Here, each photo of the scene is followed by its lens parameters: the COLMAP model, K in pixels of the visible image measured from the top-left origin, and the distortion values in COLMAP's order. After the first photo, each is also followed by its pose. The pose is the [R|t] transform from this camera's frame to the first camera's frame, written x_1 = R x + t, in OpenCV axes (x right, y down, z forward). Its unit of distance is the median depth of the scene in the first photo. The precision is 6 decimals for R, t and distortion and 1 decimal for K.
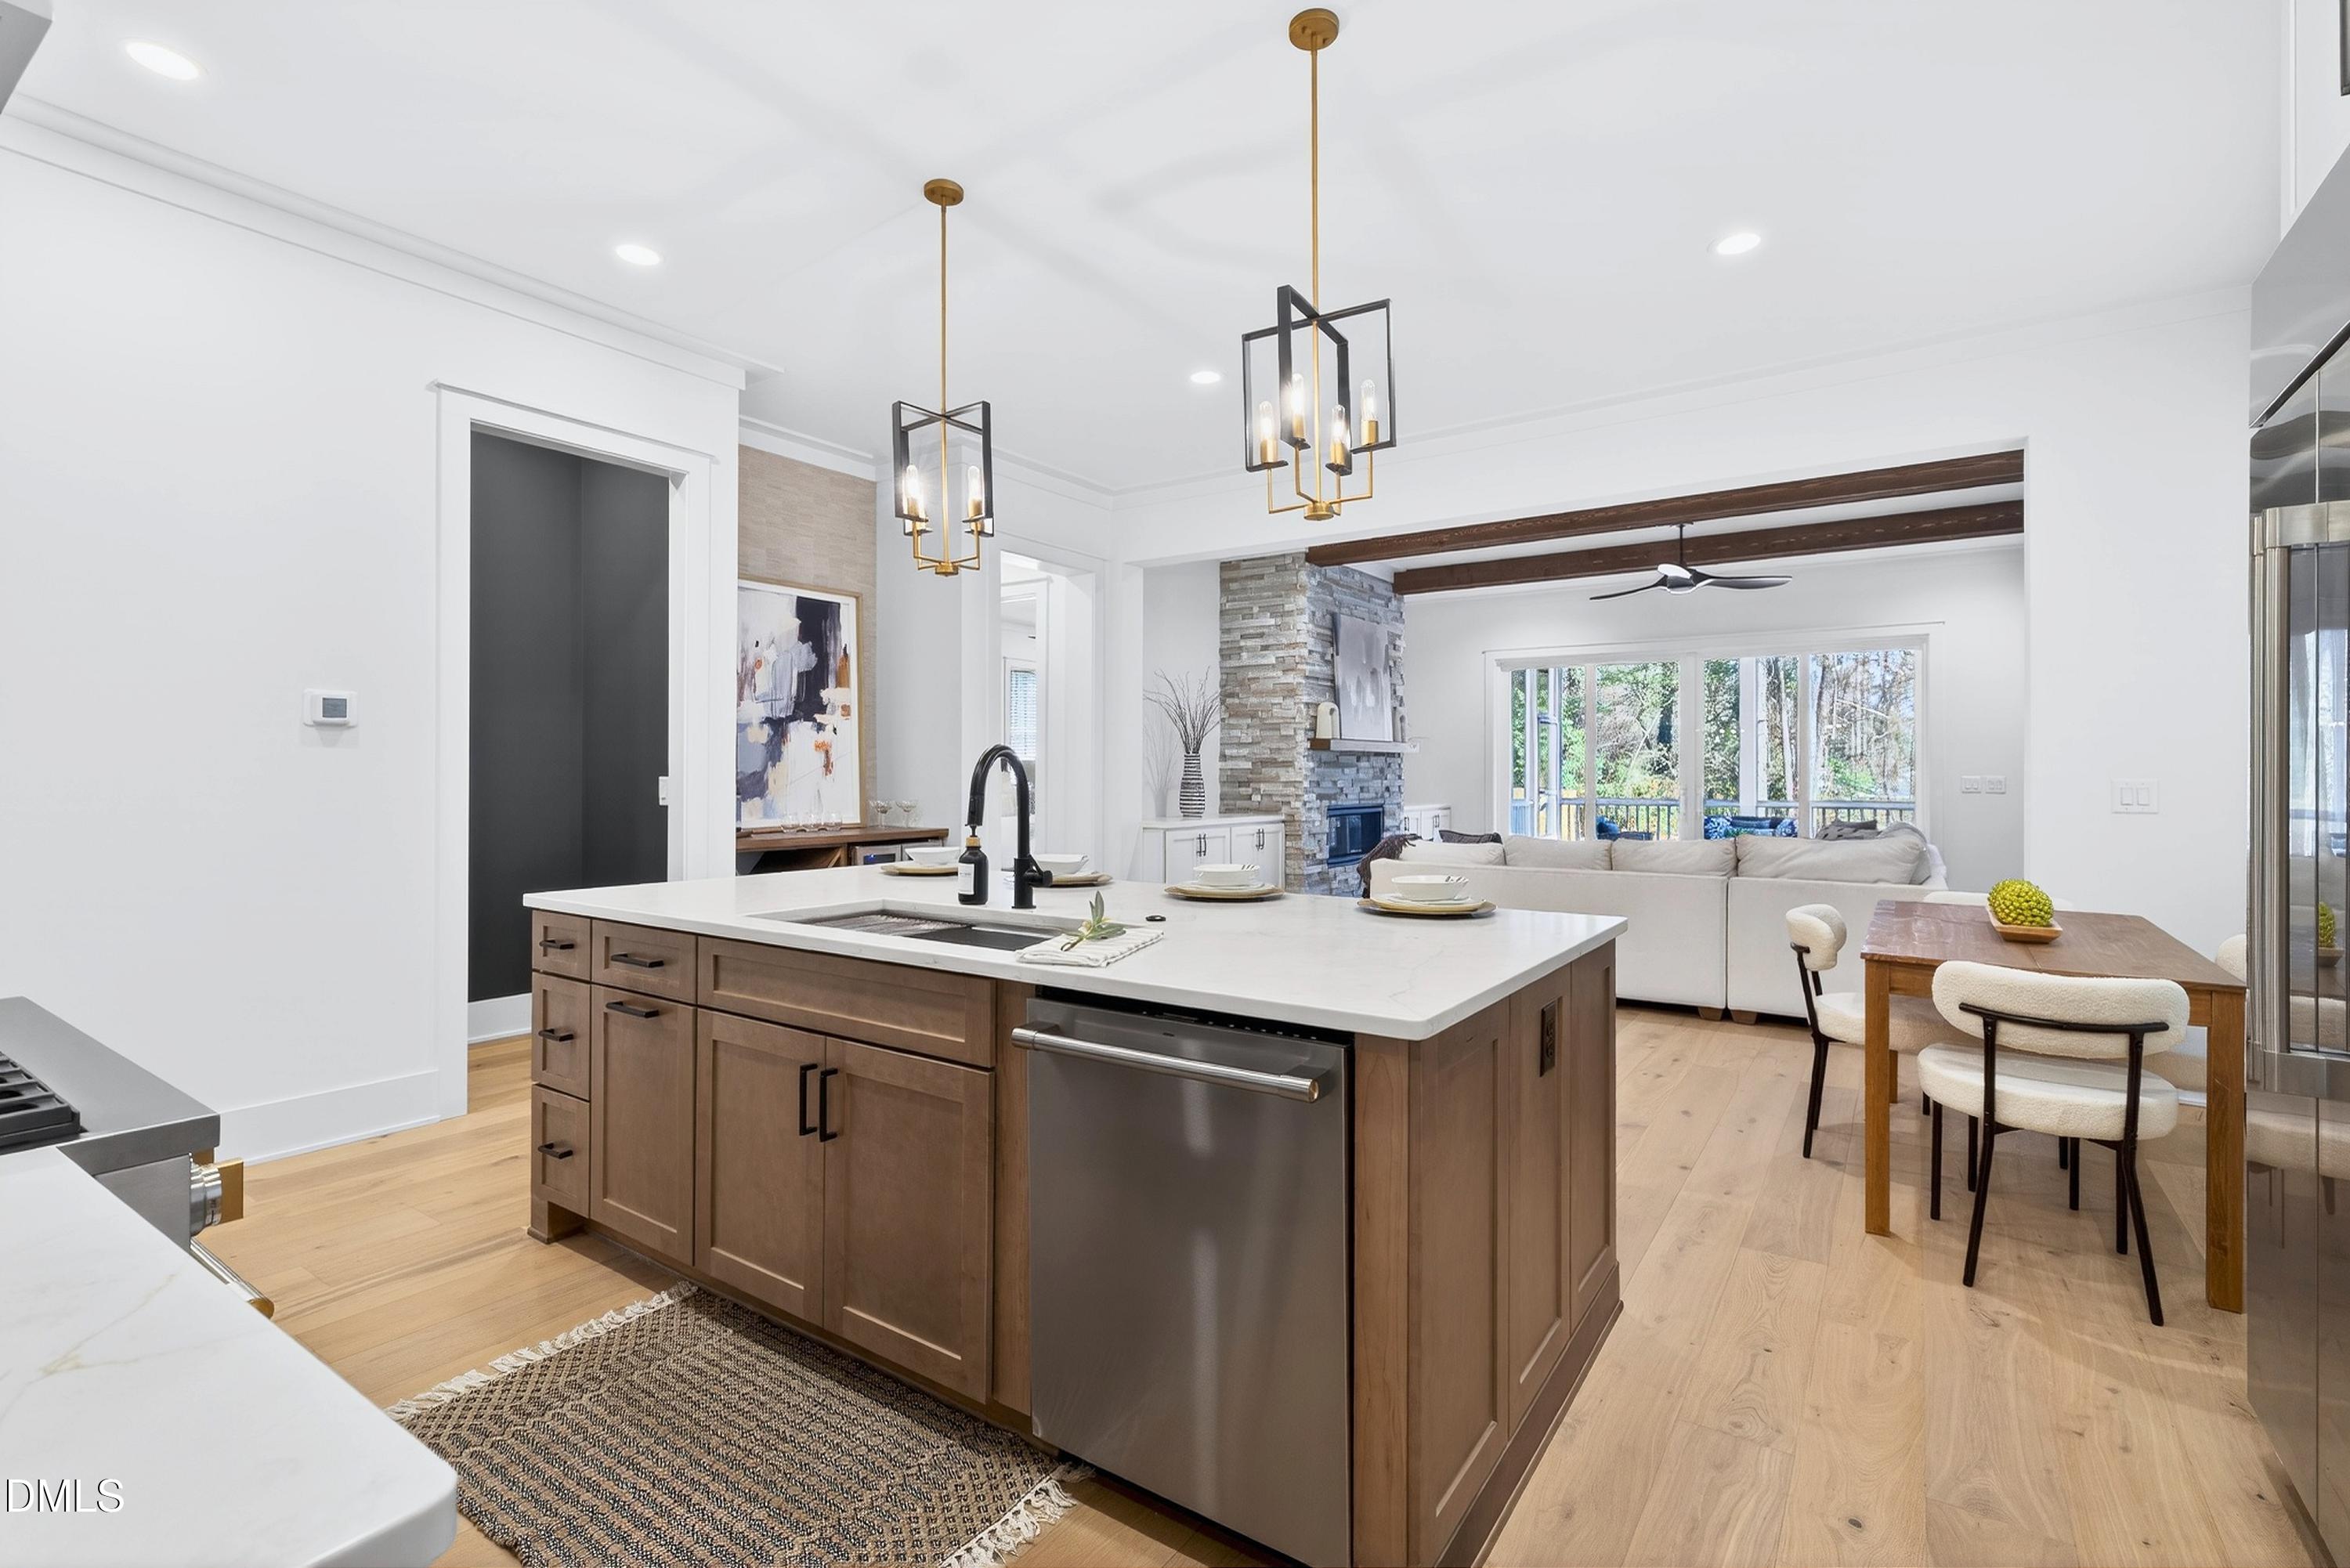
lens RADIAL K [[1075.6, 0, 1175.0], [0, 1075.6, 784.0], [0, 0, 1]] dist [-0.002254, -0.000303]
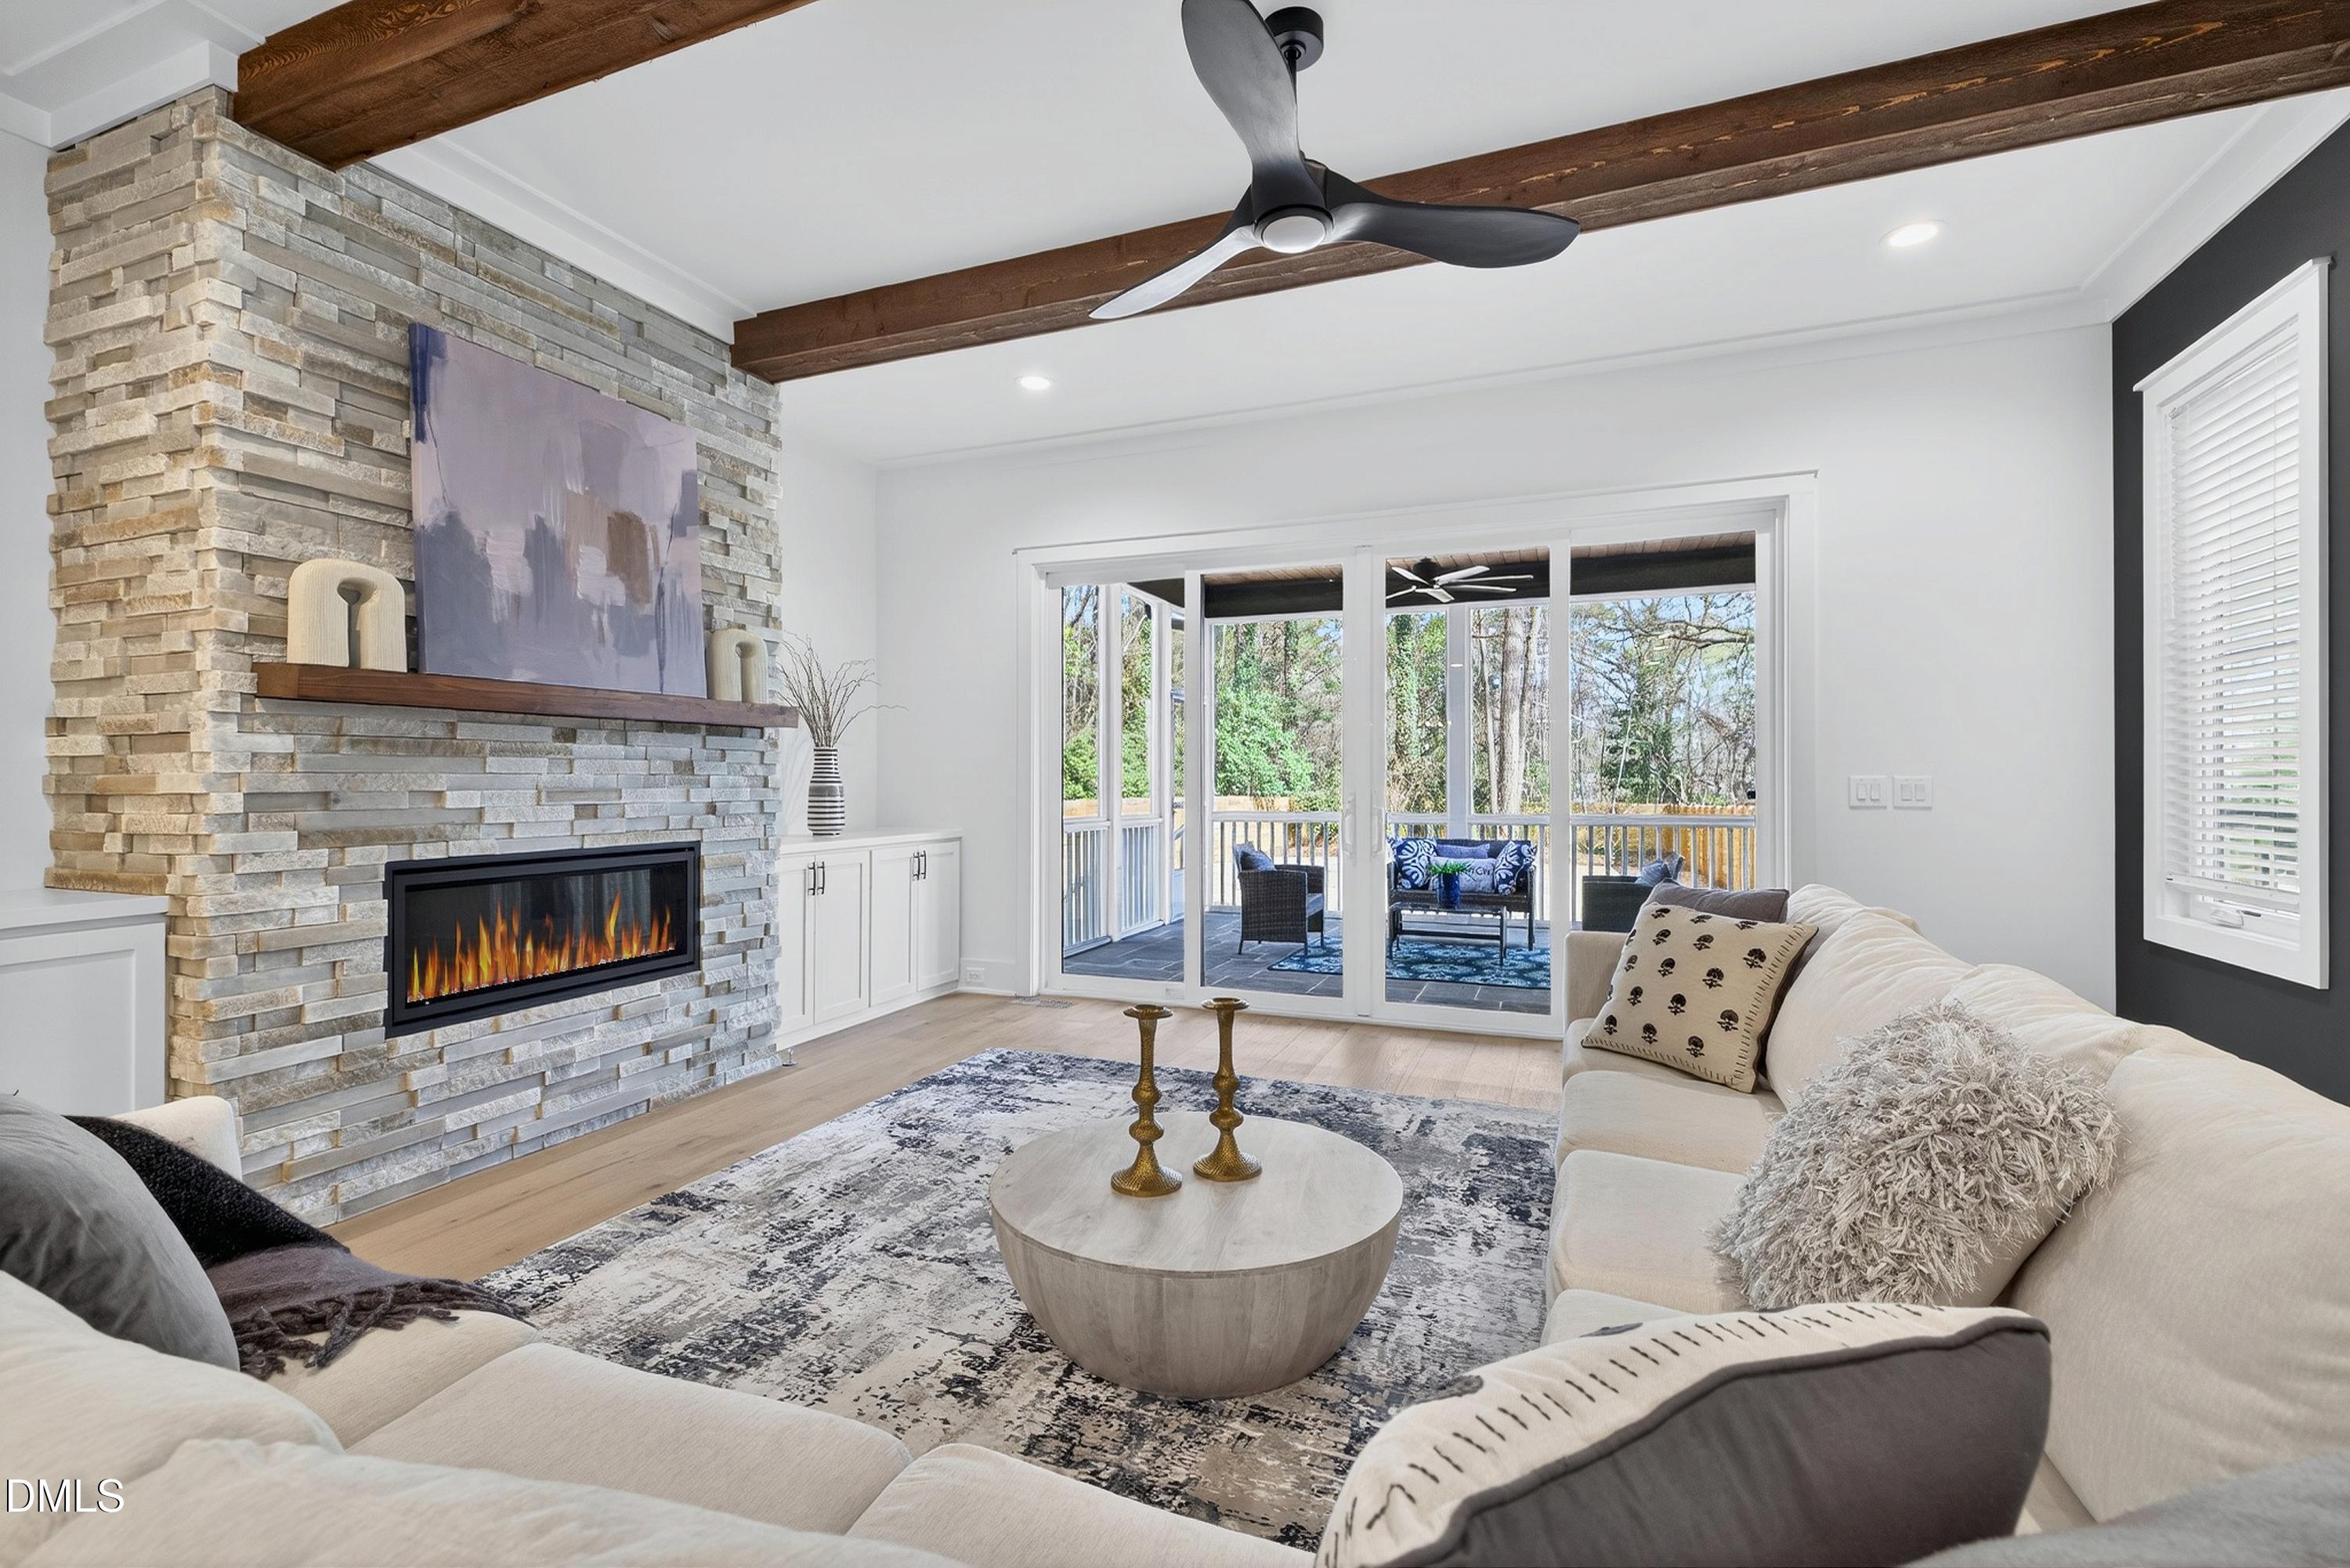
lens RADIAL K [[1049.7, 0, 1175.0], [0, 1049.7, 784.0], [0, 0, 1]] dist [0.022629, 0.000181]
pose [[0.973458, -0.001303, 0.228861, 0.313942], [0.002453, 0.999986, -0.004741, -0.003198], [-0.228852, 0.005177, 0.973447, 0.598156]]
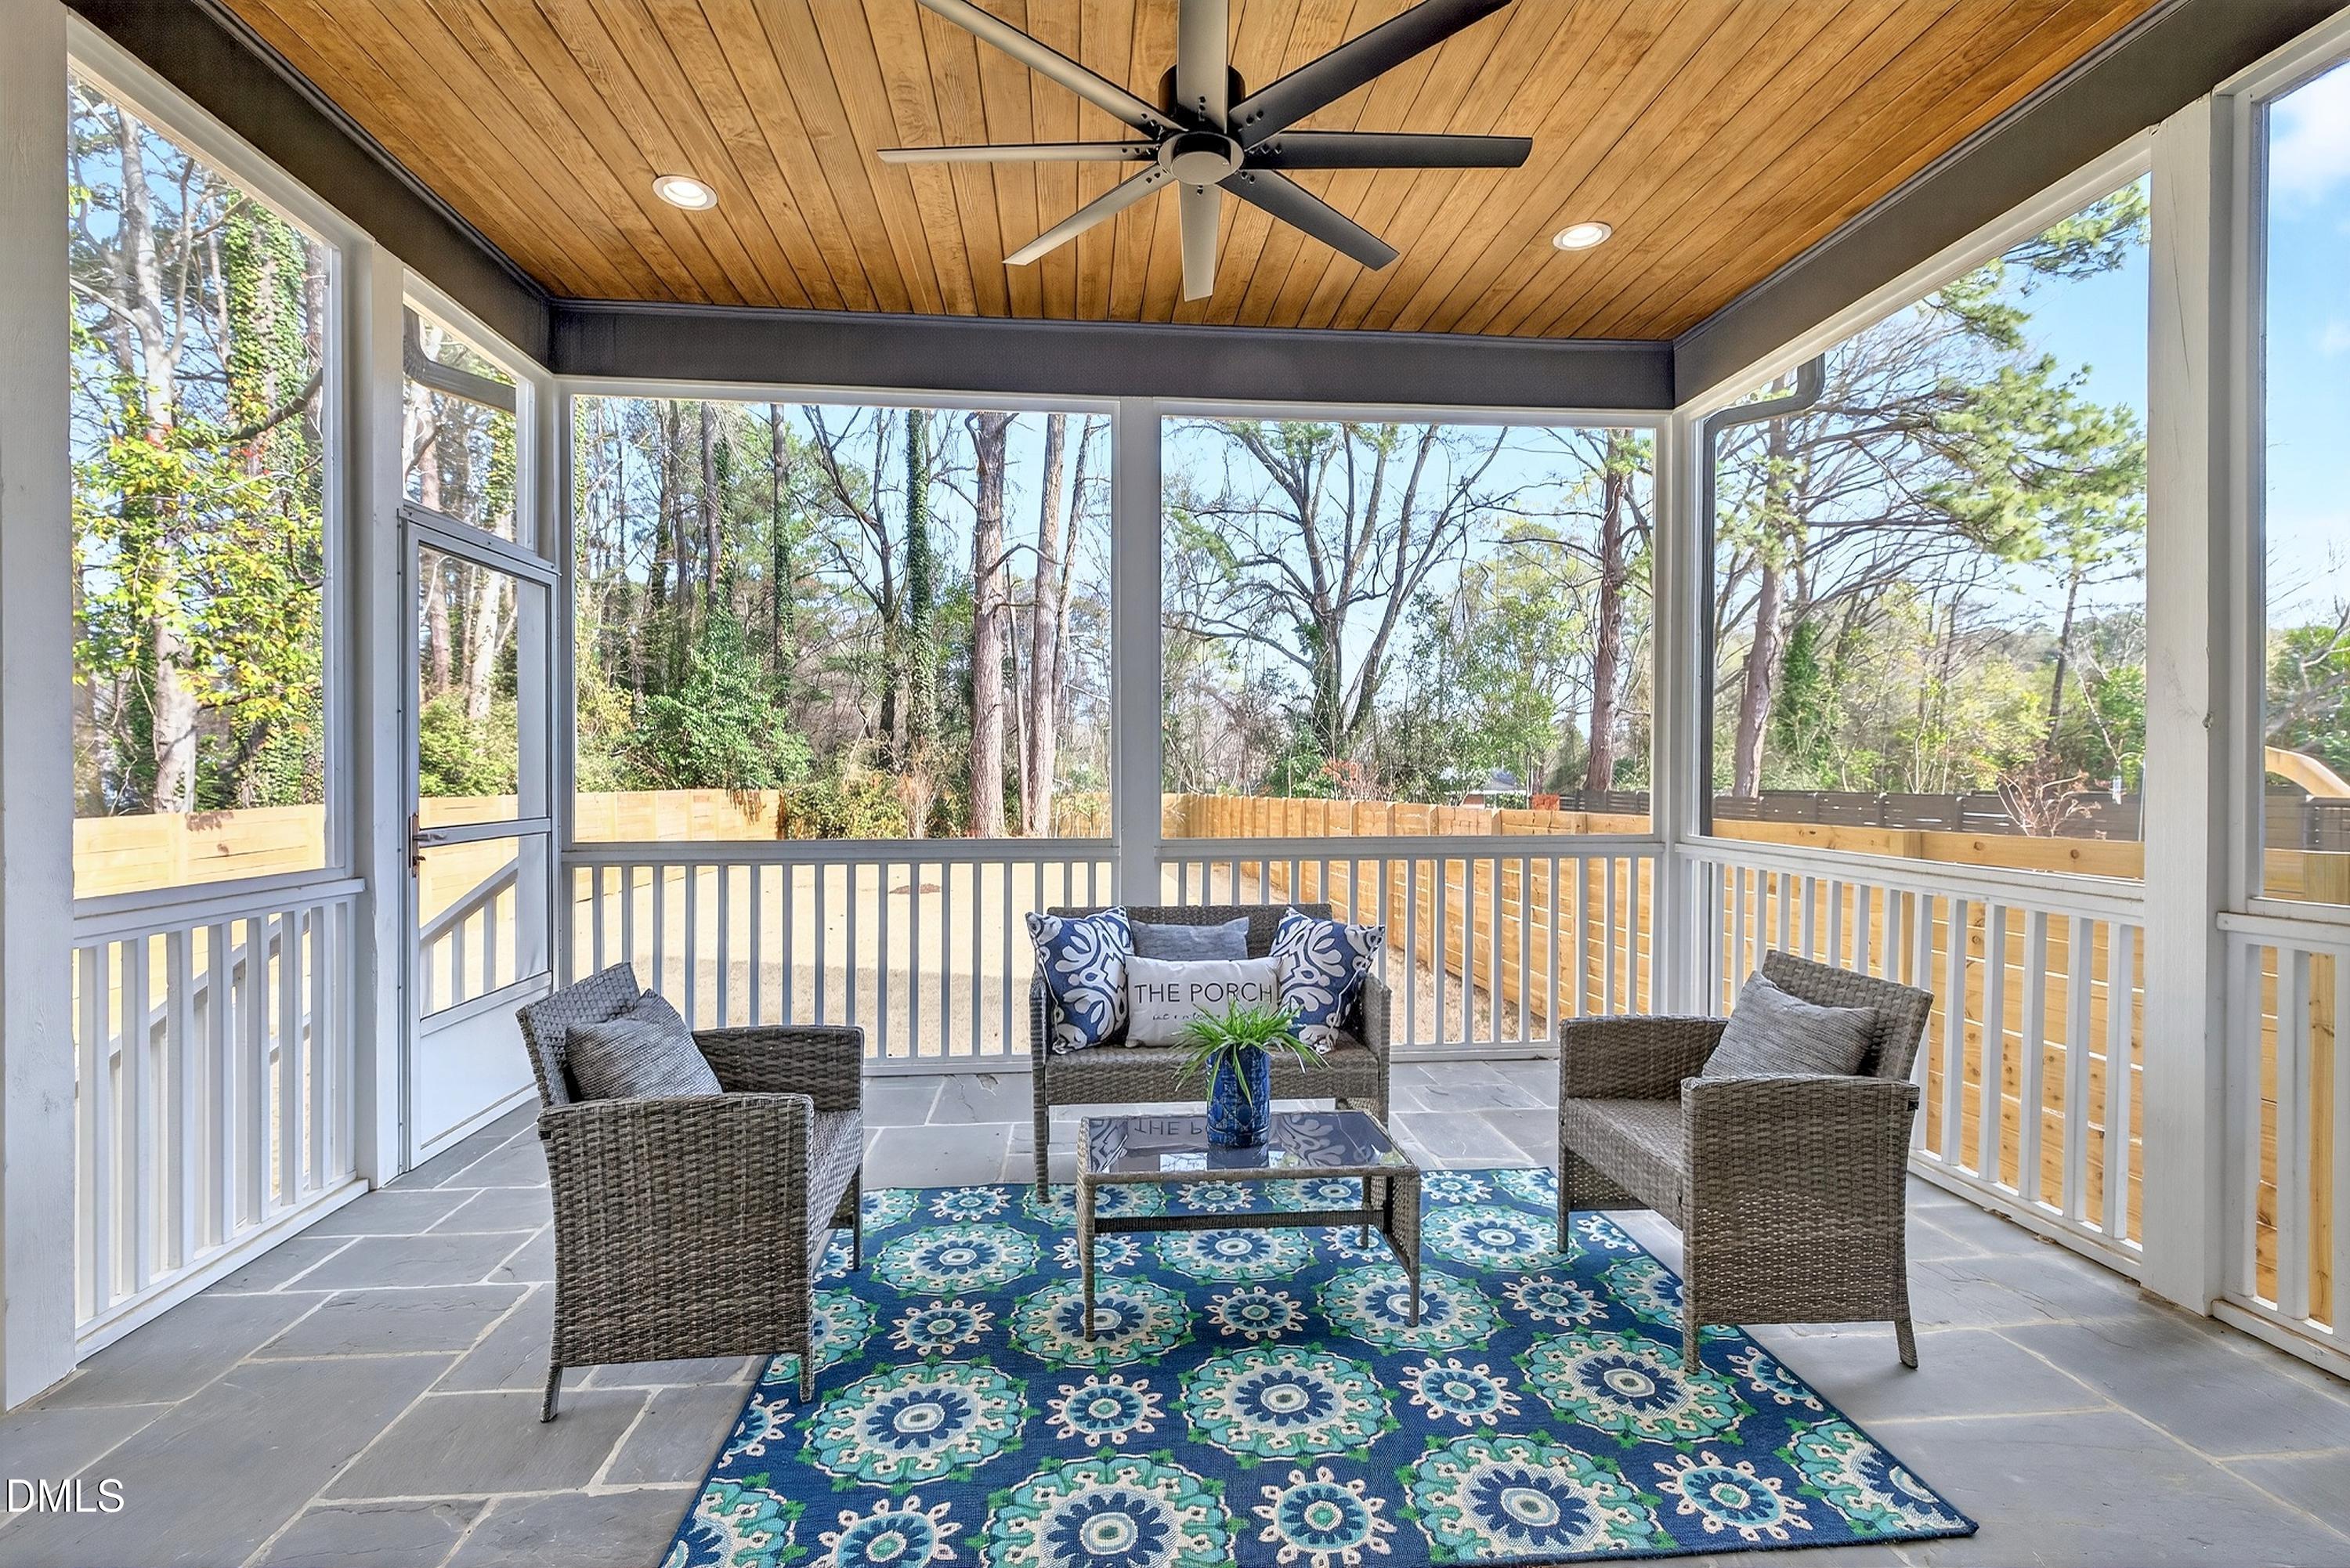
lens RADIAL K [[1049.7, 0, 1175.0], [0, 1049.7, 784.0], [0, 0, 1]] dist [0.022629, 0.000181]
pose [[0.767569, -0.006626, 0.640932, 0.524095], [0.002765, 0.999971, 0.007026, -0.009024], [-0.640960, -0.003620, 0.767566, 1.168646]]
